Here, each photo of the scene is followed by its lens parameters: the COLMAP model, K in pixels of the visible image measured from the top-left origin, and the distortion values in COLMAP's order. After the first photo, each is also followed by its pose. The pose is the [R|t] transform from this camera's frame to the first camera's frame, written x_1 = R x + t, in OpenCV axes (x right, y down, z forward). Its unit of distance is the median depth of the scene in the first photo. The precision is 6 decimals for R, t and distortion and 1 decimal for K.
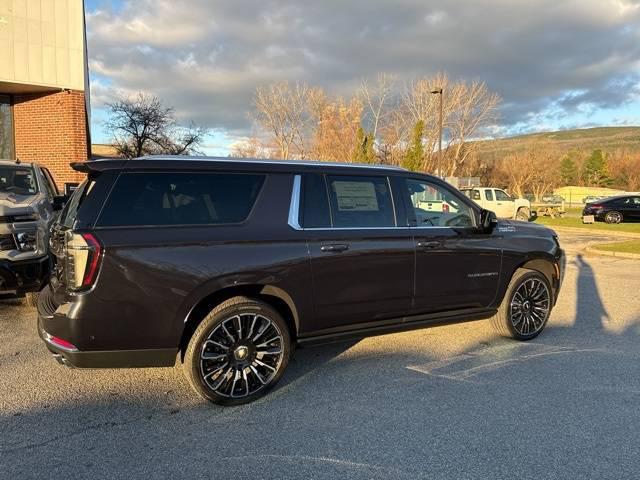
lens RADIAL K [[452.1, 0, 322.4], [0, 452.1, 235.8], [0, 0, 1]] dist [0.036139, -0.038272]
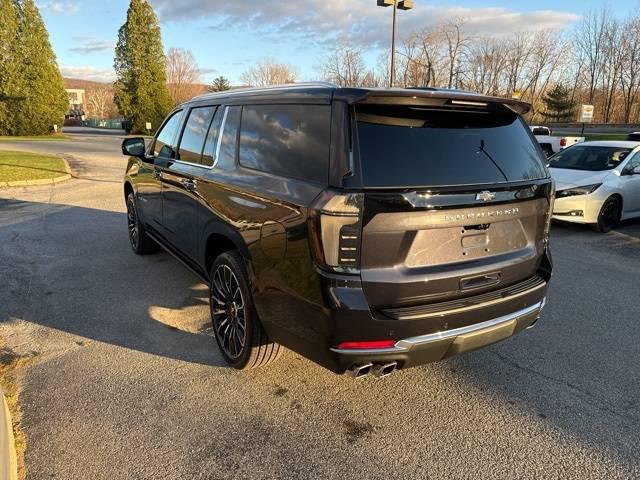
lens RADIAL K [[452.1, 0, 314.4], [0, 452.1, 237.6], [0, 0, 1]] dist [0.036139, -0.038272]
pose [[-0.041482, -0.249065, 0.967598, -0.152639], [0.079090, 0.964574, 0.251677, -0.017882], [-0.996004, 0.086968, -0.020314, 0.155978]]
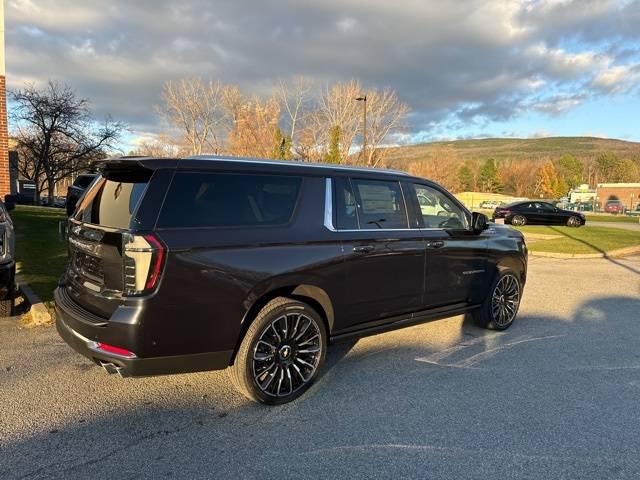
lens RADIAL K [[452.1, 0, 324.9], [0, 452.1, 242.6], [0, 0, 1]] dist [0.036139, -0.038272]
pose [[0.980547, -0.005544, 0.196207, -0.034393], [0.003426, 0.999932, 0.011132, 0.000112], [-0.196256, -0.010243, 0.980499, -0.001196]]
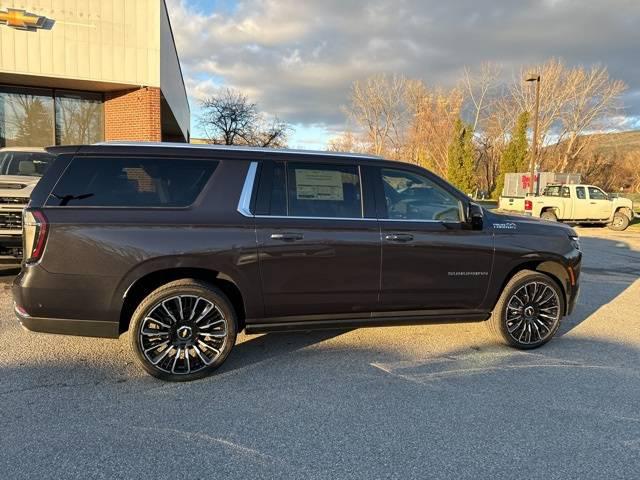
lens RADIAL K [[452.1, 0, 322.6], [0, 452.1, 238.7], [0, 0, 1]] dist [0.036139, -0.038272]
pose [[0.977182, 0.042954, -0.208016, 0.040125], [-0.039100, 0.998980, 0.022607, 0.000879], [0.208775, -0.013957, 0.977864, 0.005918]]
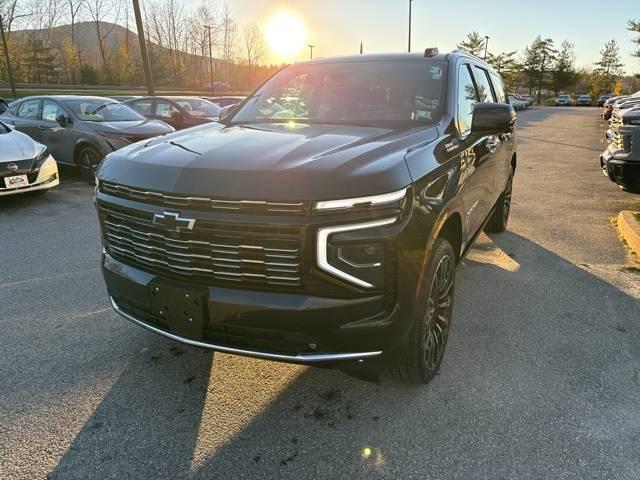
lens RADIAL K [[452.1, 0, 325.0], [0, 452.1, 238.4], [0, 0, 1]] dist [0.036139, -0.038272]
pose [[-0.829390, 0.145888, -0.539285, 0.114305], [-0.069688, 0.930747, 0.358962, -0.022087], [0.554306, 0.335301, -0.761786, 0.282984]]
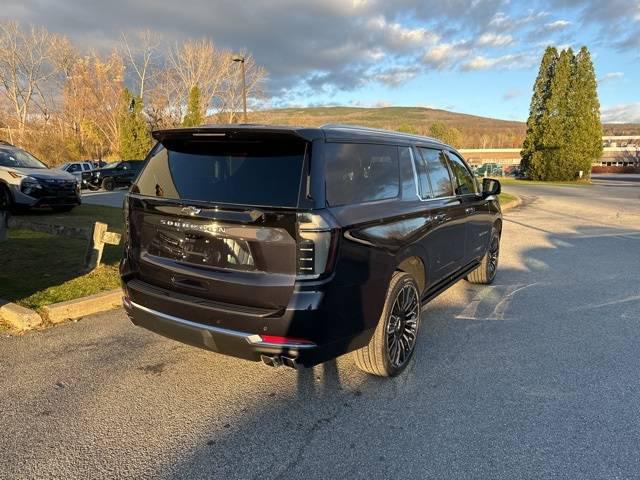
lens RADIAL K [[452.1, 0, 325.0], [0, 452.1, 239.3], [0, 0, 1]] dist [0.036139, -0.038272]
pose [[0.870842, -0.077439, 0.485426, -0.095313], [0.042111, 0.995636, 0.083286, -0.002764], [-0.489757, -0.052088, 0.870302, 0.024352]]
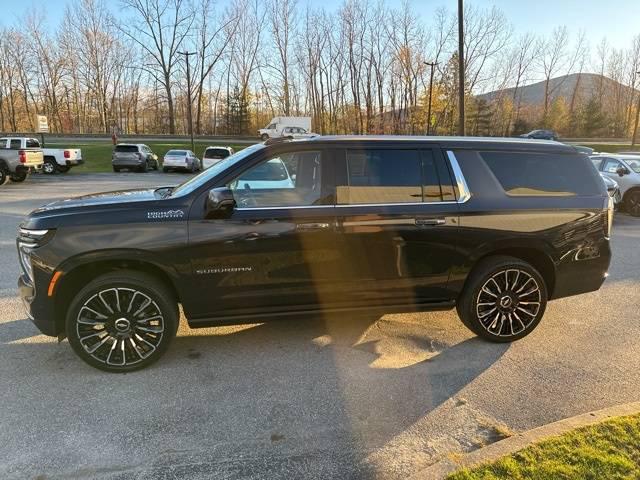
lens RADIAL K [[452.1, 0, 324.7], [0, 452.1, 238.0], [0, 0, 1]] dist [0.036139, -0.038272]
pose [[-0.948465, -0.090718, 0.303619, -0.037941], [0.002927, 0.955595, 0.294667, -0.038557], [-0.316869, 0.280370, -0.906083, 0.321311]]
